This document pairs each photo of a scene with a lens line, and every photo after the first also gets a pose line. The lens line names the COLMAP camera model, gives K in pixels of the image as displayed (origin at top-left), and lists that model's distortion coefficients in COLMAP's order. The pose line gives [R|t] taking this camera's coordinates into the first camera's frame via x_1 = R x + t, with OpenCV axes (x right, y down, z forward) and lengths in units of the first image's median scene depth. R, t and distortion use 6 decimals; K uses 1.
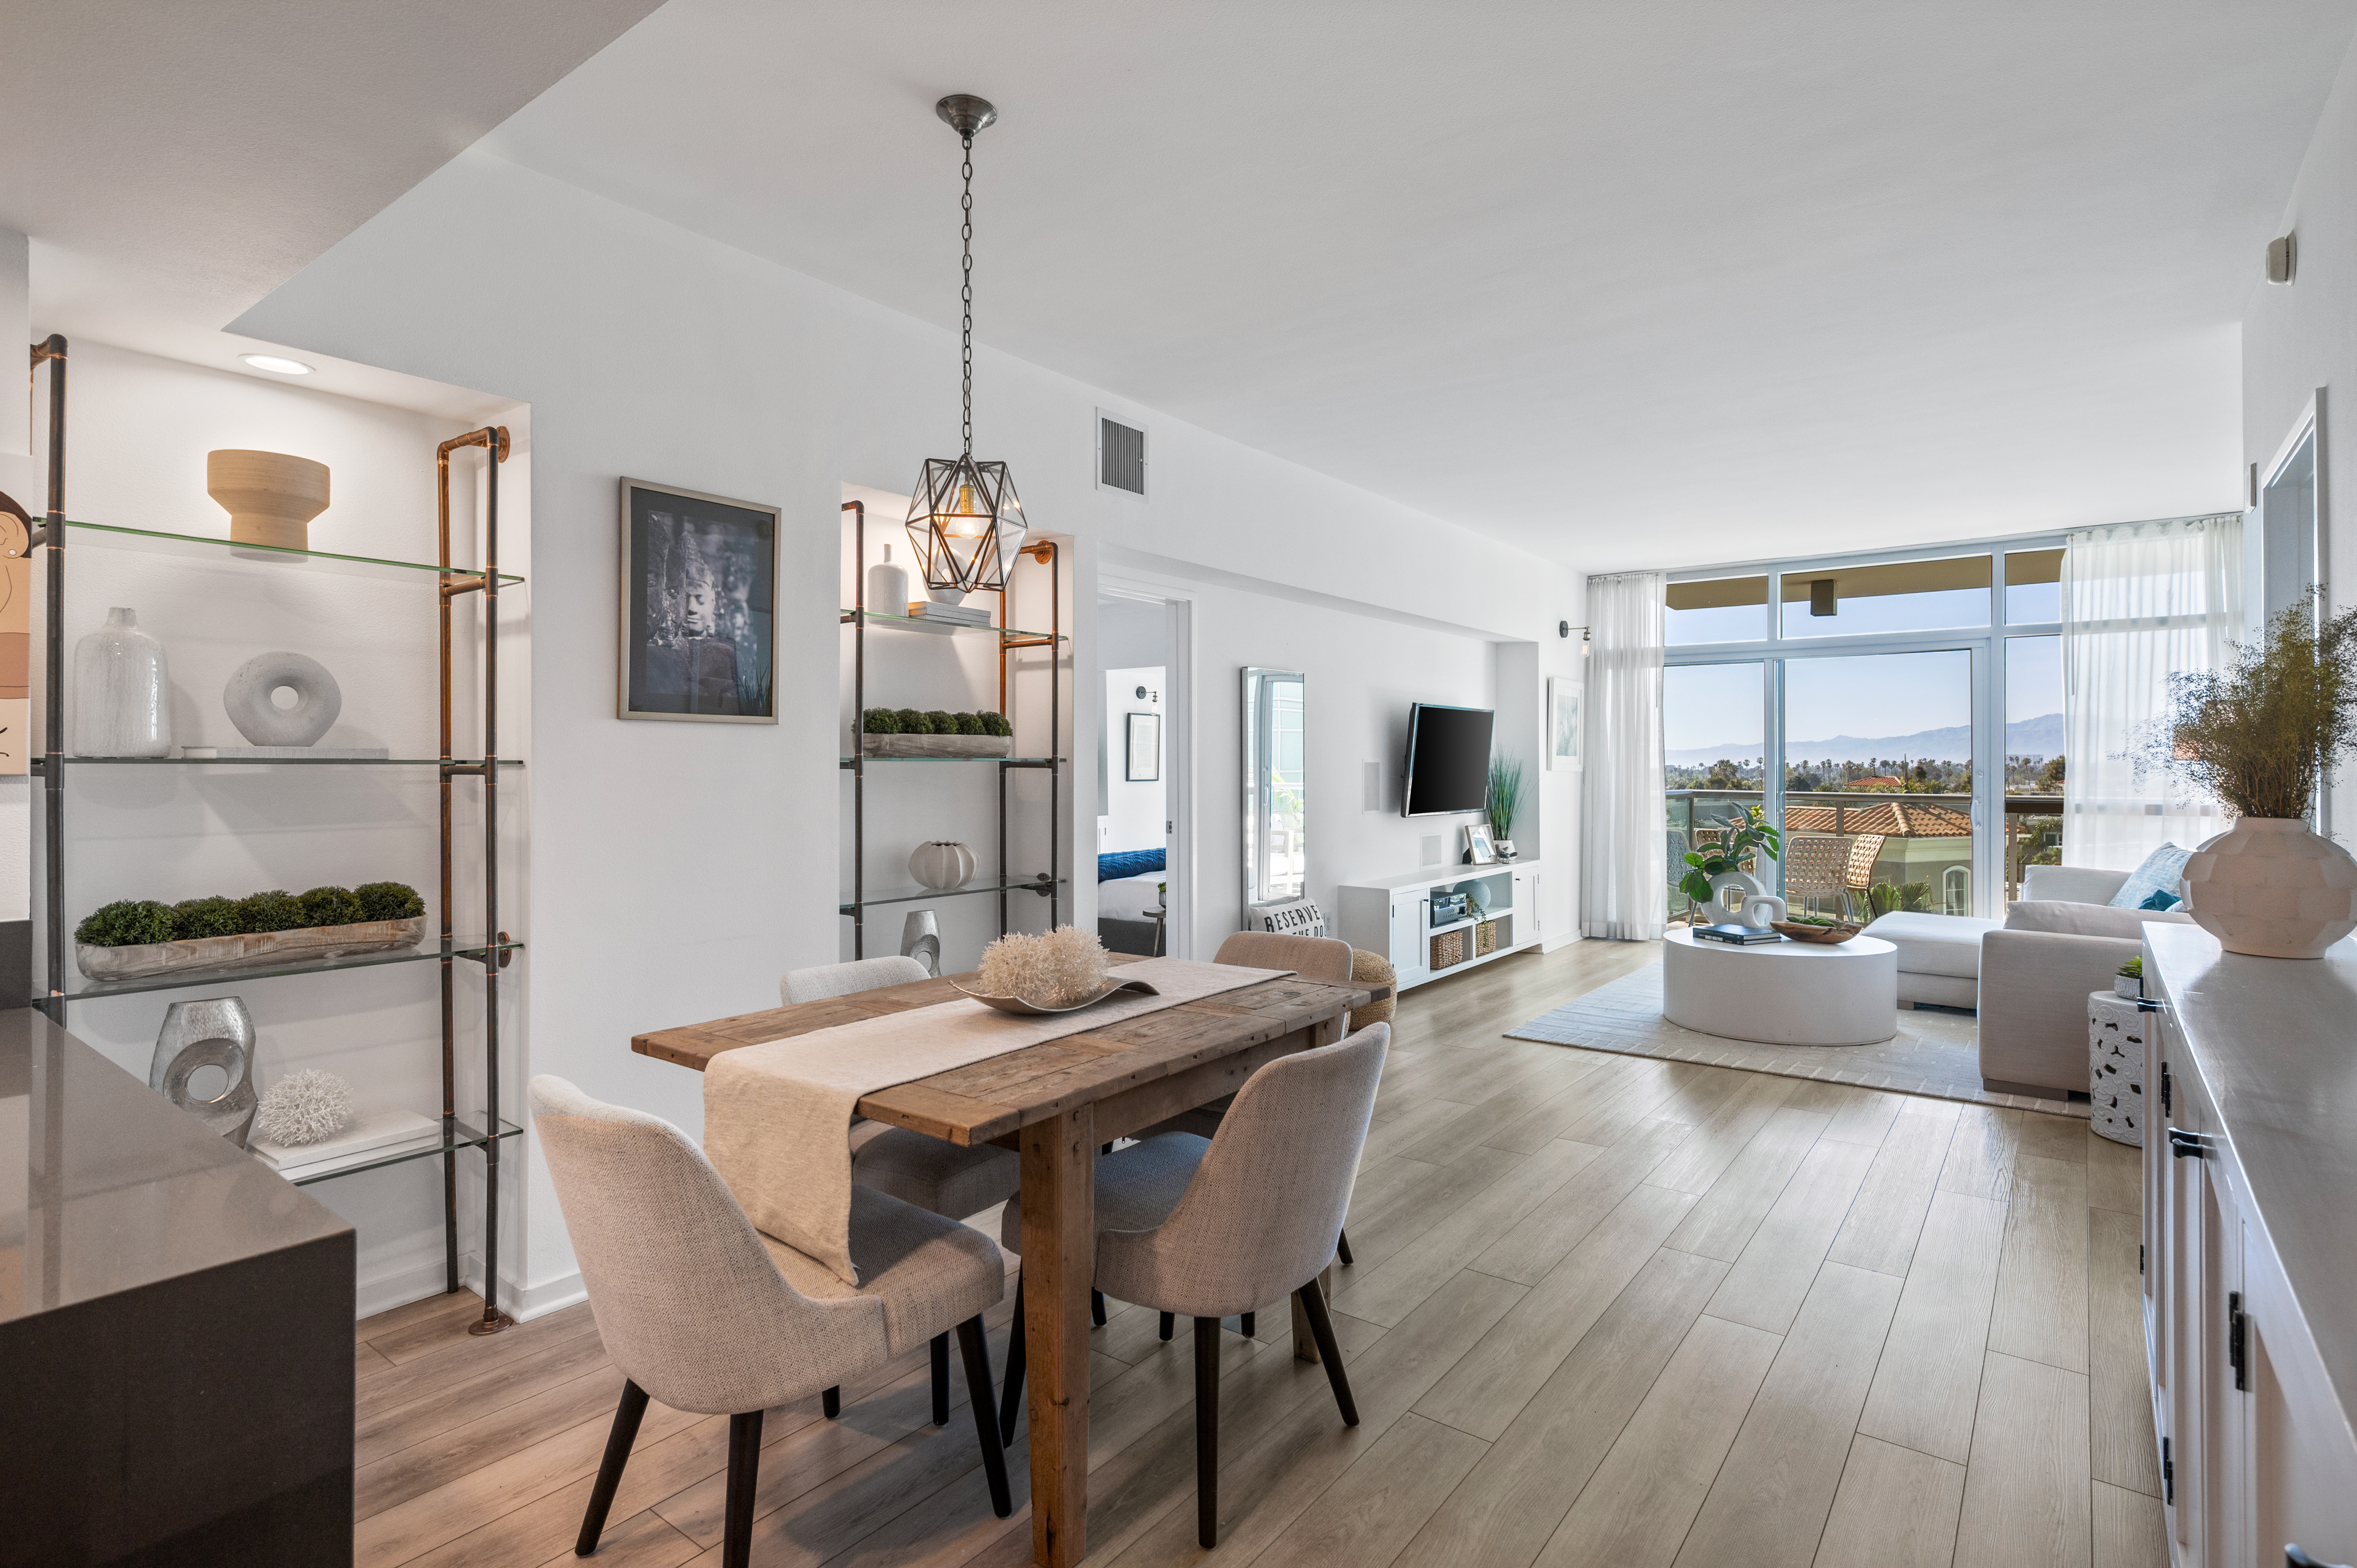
lens RADIAL K [[1176.5, 0, 1170.5], [0, 1176.5, 737.4], [0, 0, 1]] dist [-0.021059, 0.000173]
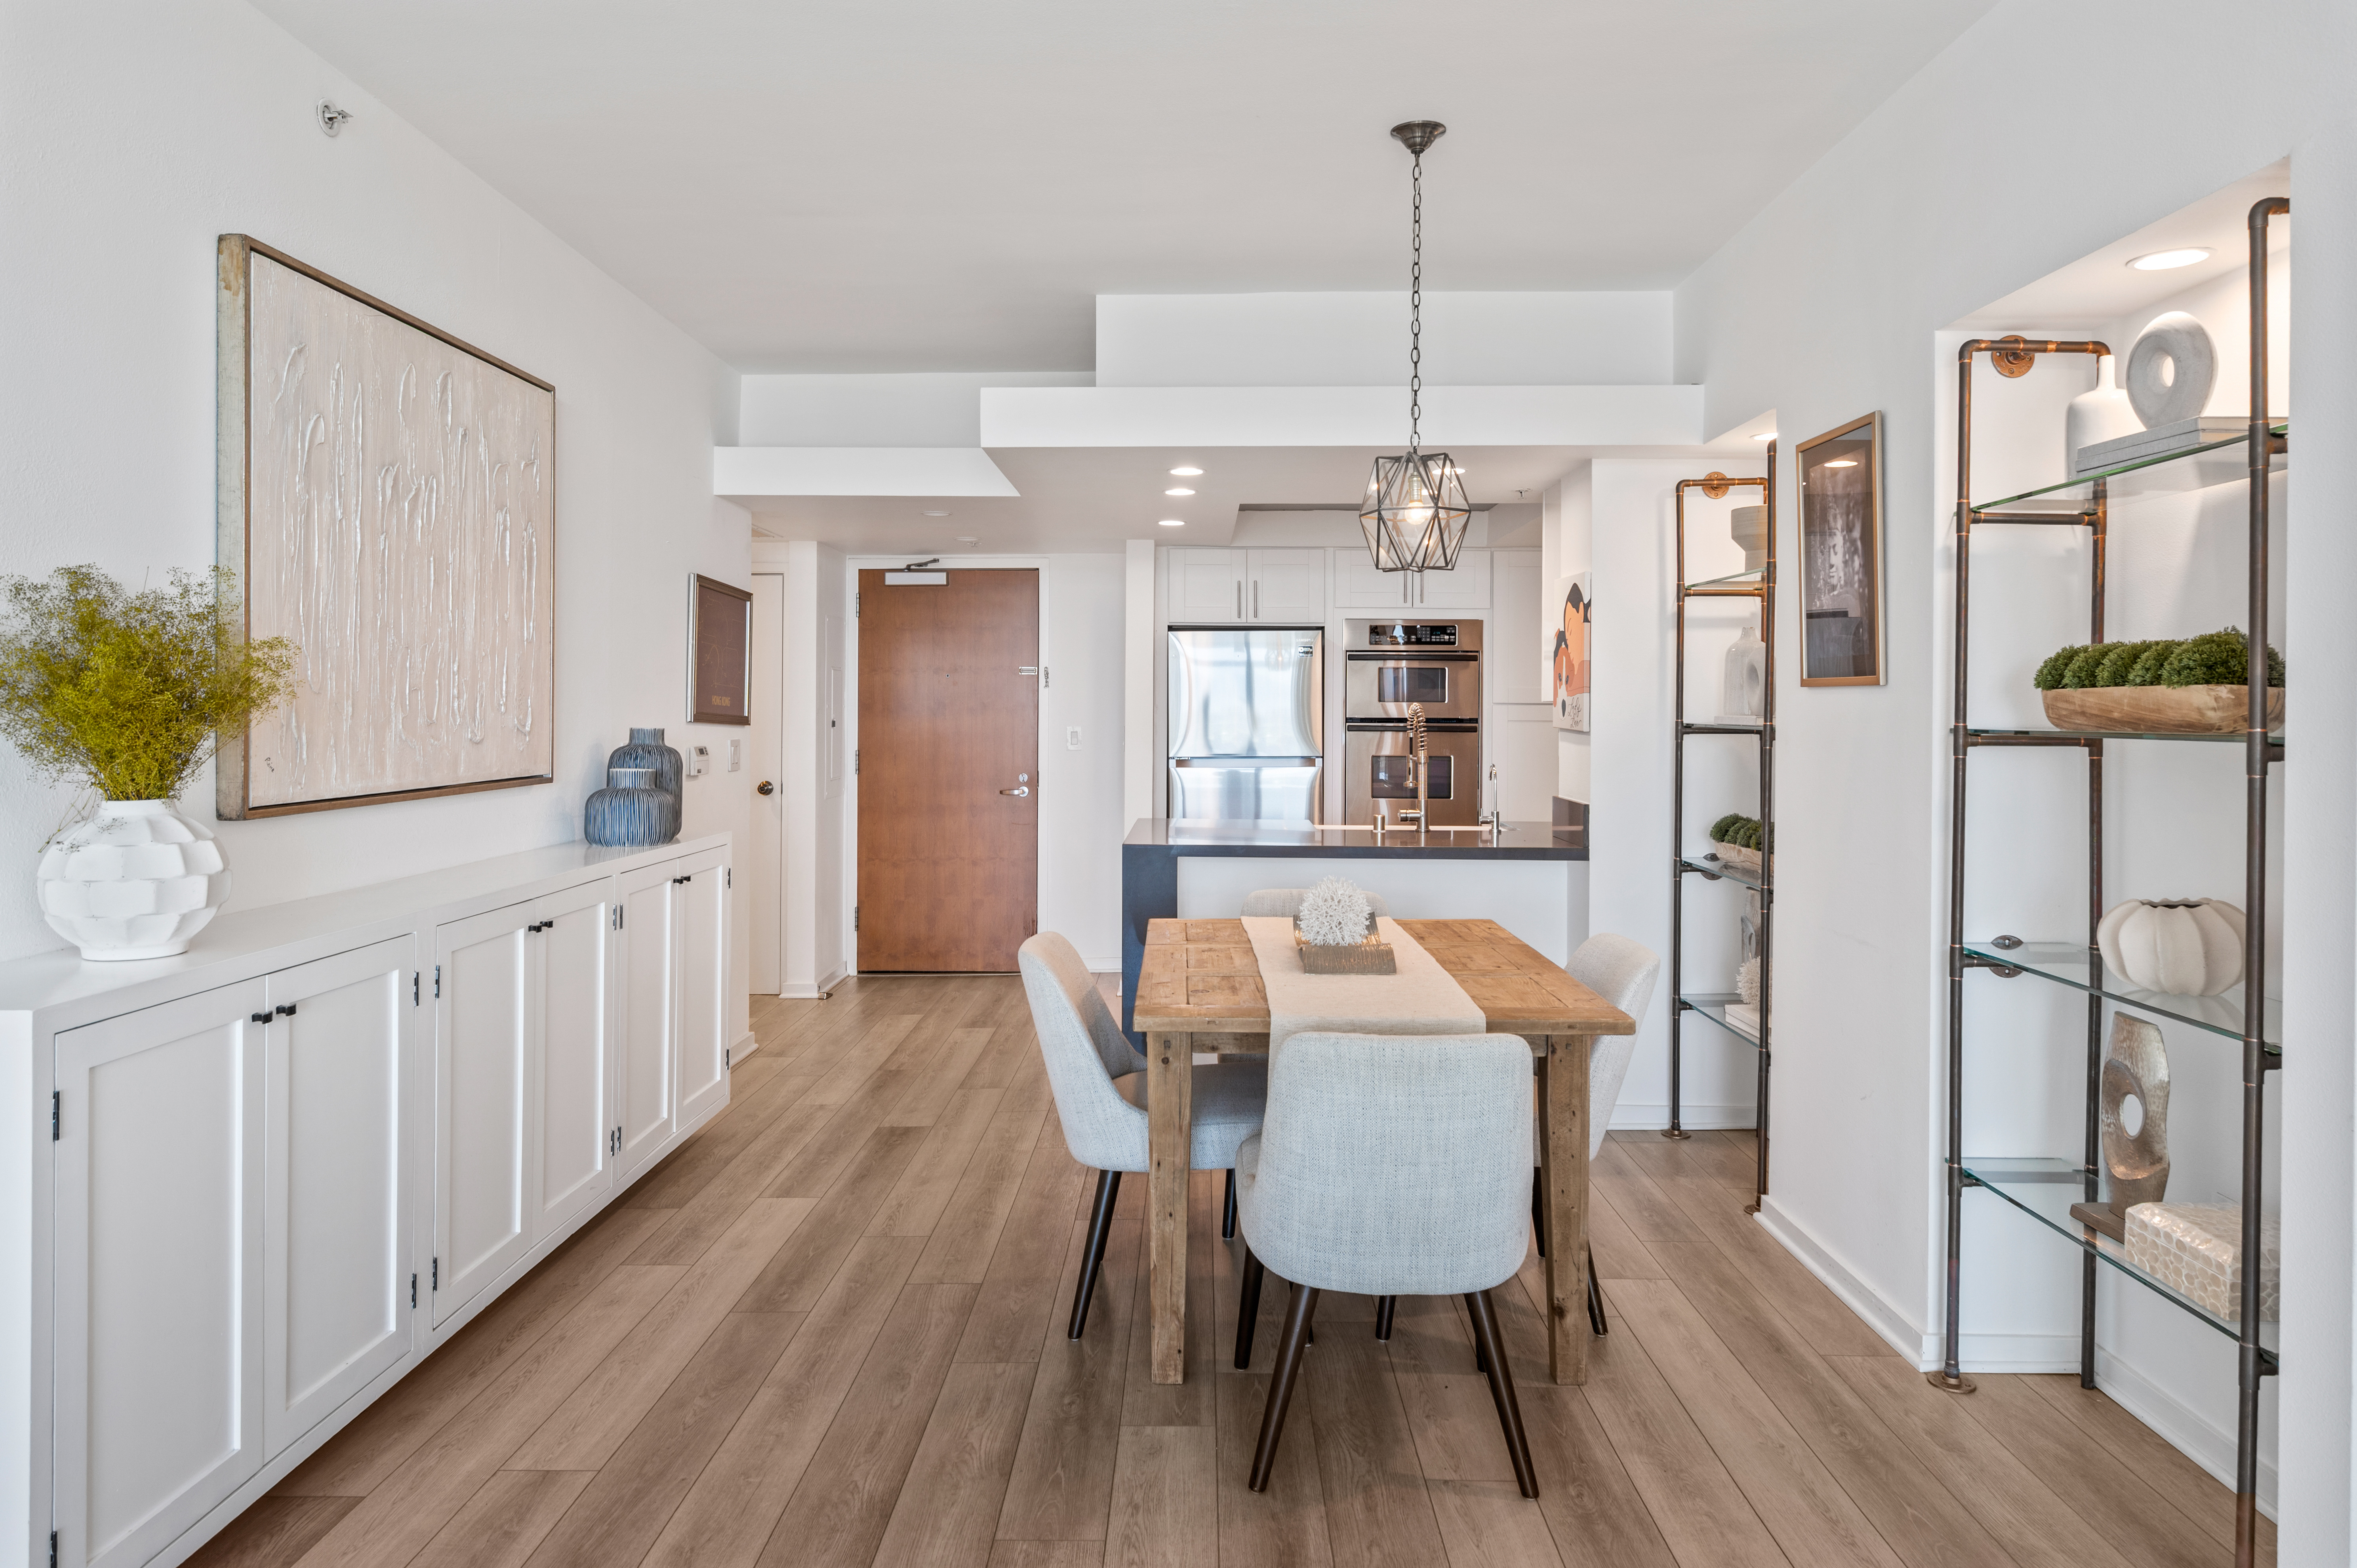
lens RADIAL K [[1498.8, 0, 1187.0], [0, 1498.8, 691.9], [0, 0, 1]] dist [-0.003019, 0.001603]
pose [[-0.797447, -0.012205, -0.603266, 0.778970], [0.004625, 0.999642, -0.026338, 0.021556], [0.603371, -0.023794, -0.797105, 1.839267]]
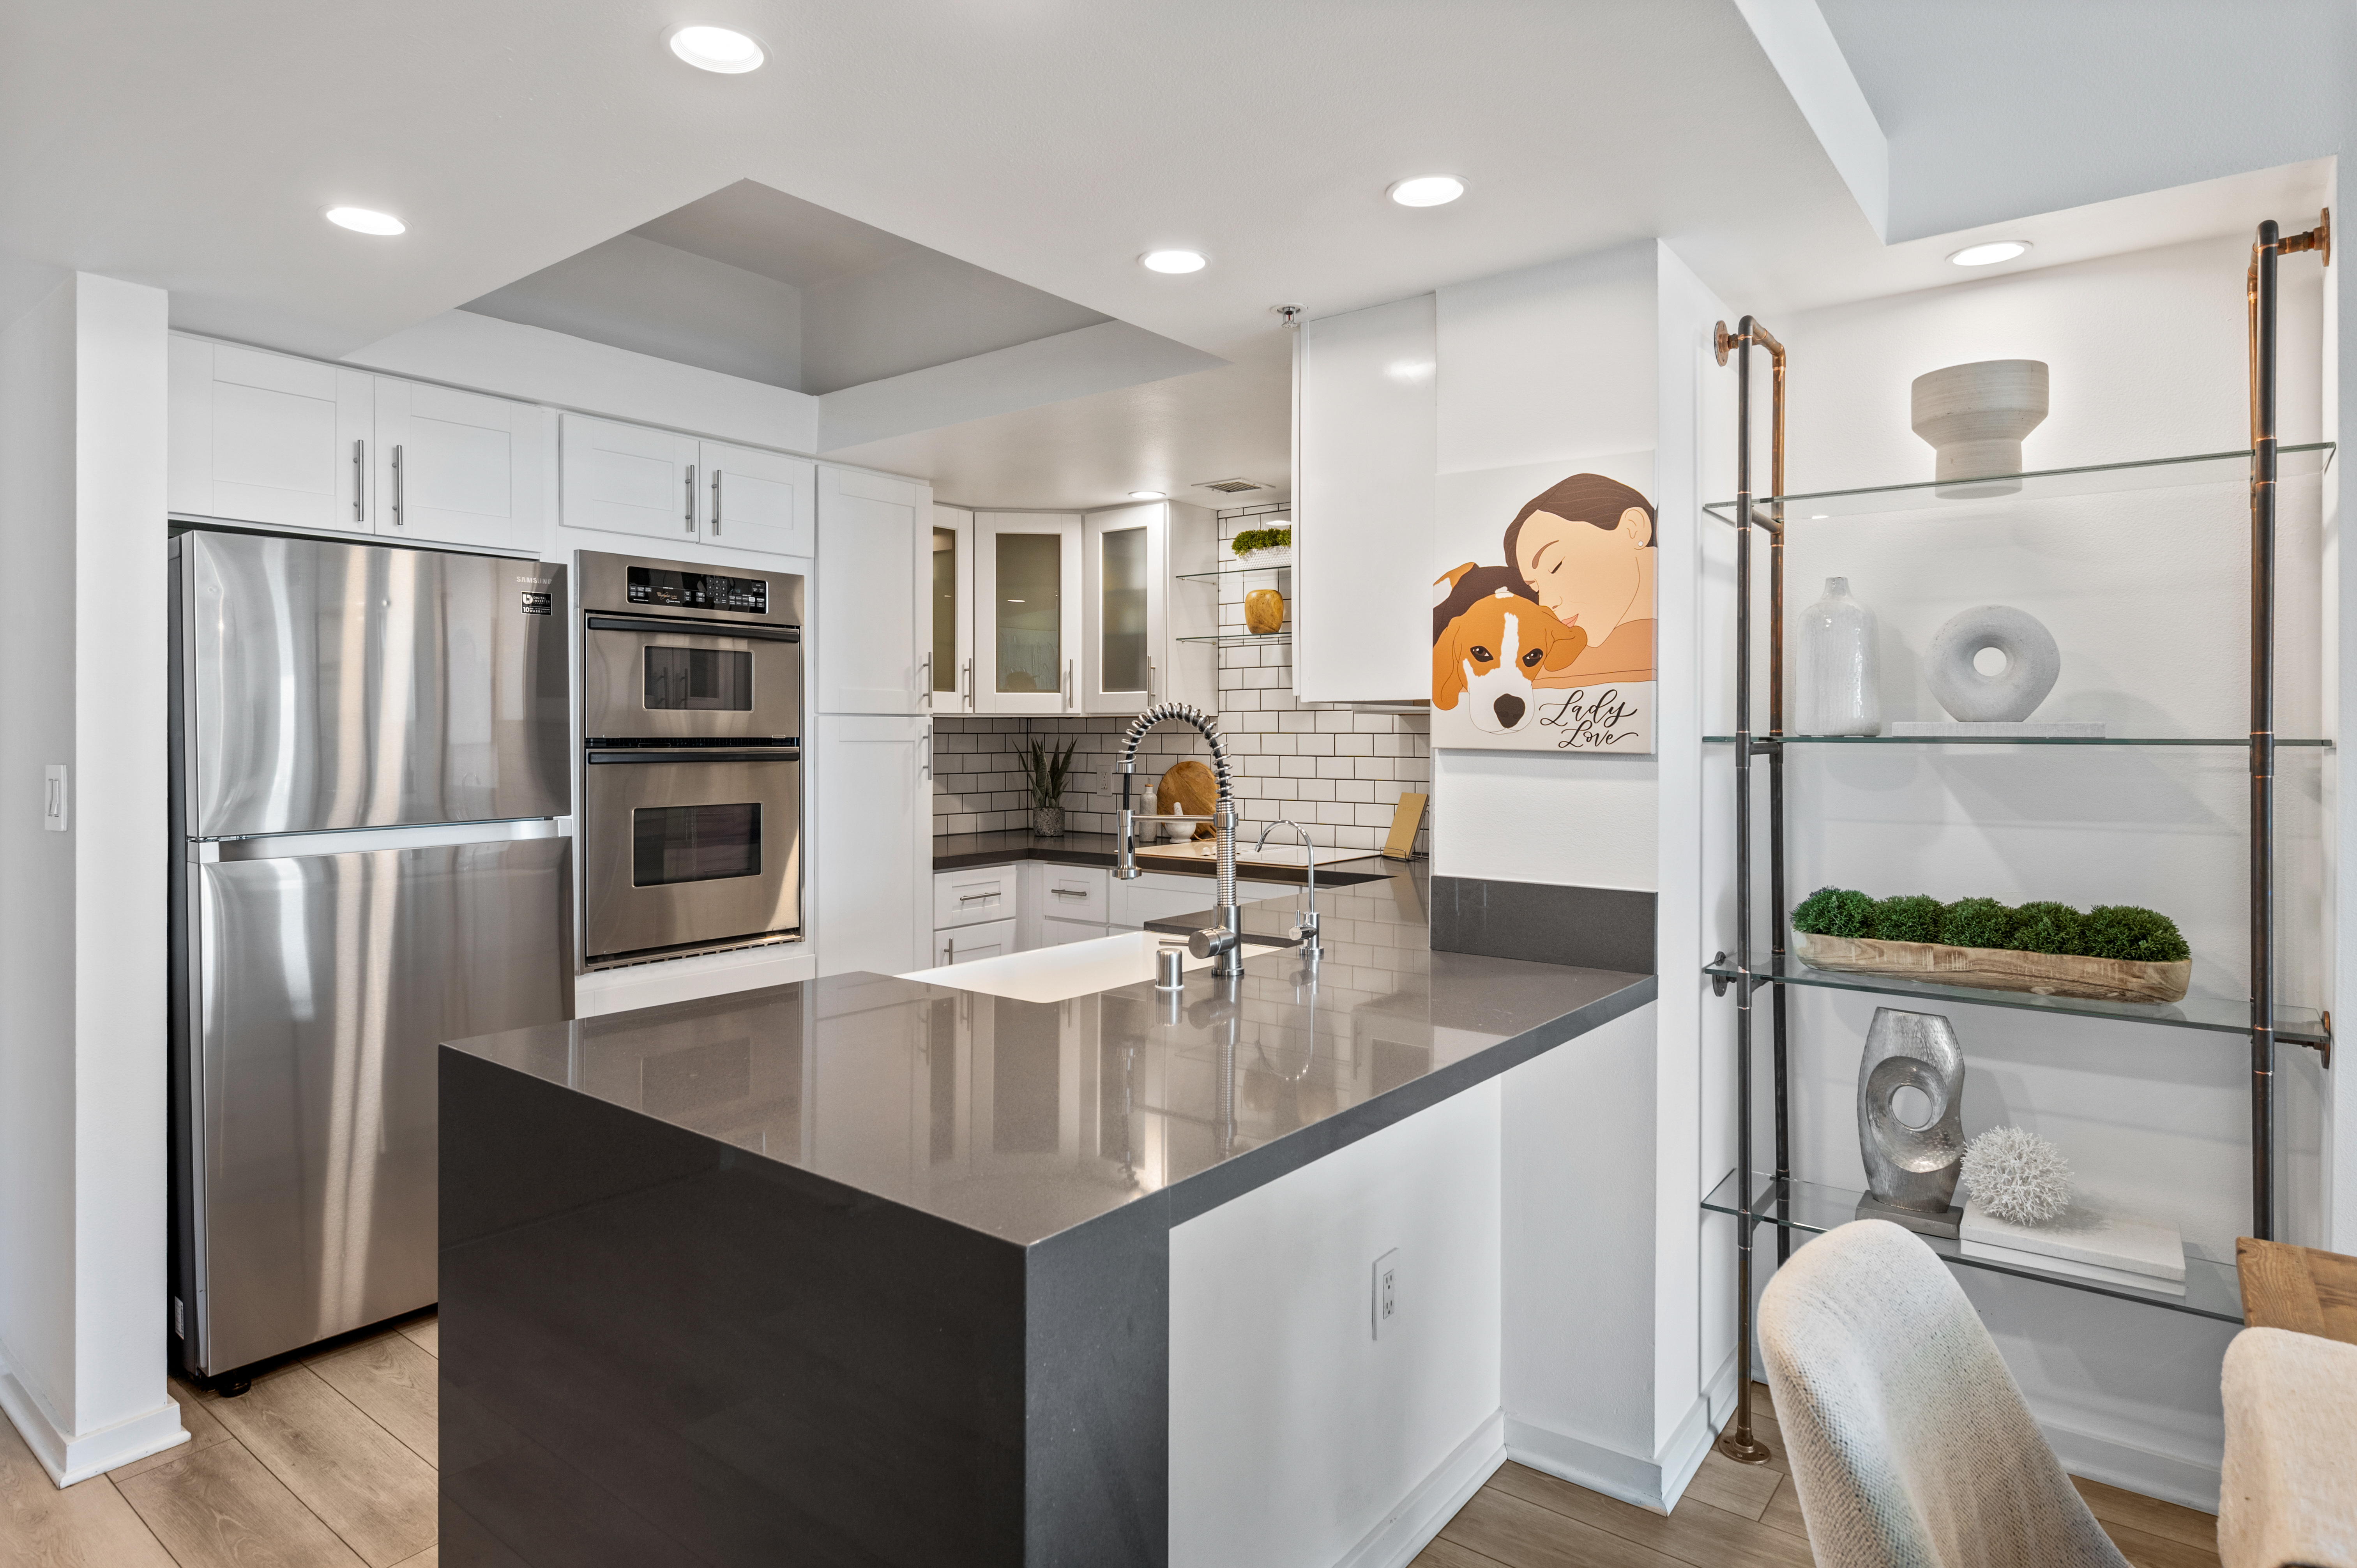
lens RADIAL K [[1296.1, 0, 1176.0], [0, 1296.1, 734.0], [0, 0, 1]] dist [0.002644, 0.000186]
pose [[-0.001888, -0.003467, -0.999992, 0.135935], [0.018040, 0.999831, -0.003500, 0.008502], [0.999835, -0.018046, -0.001825, 0.405726]]
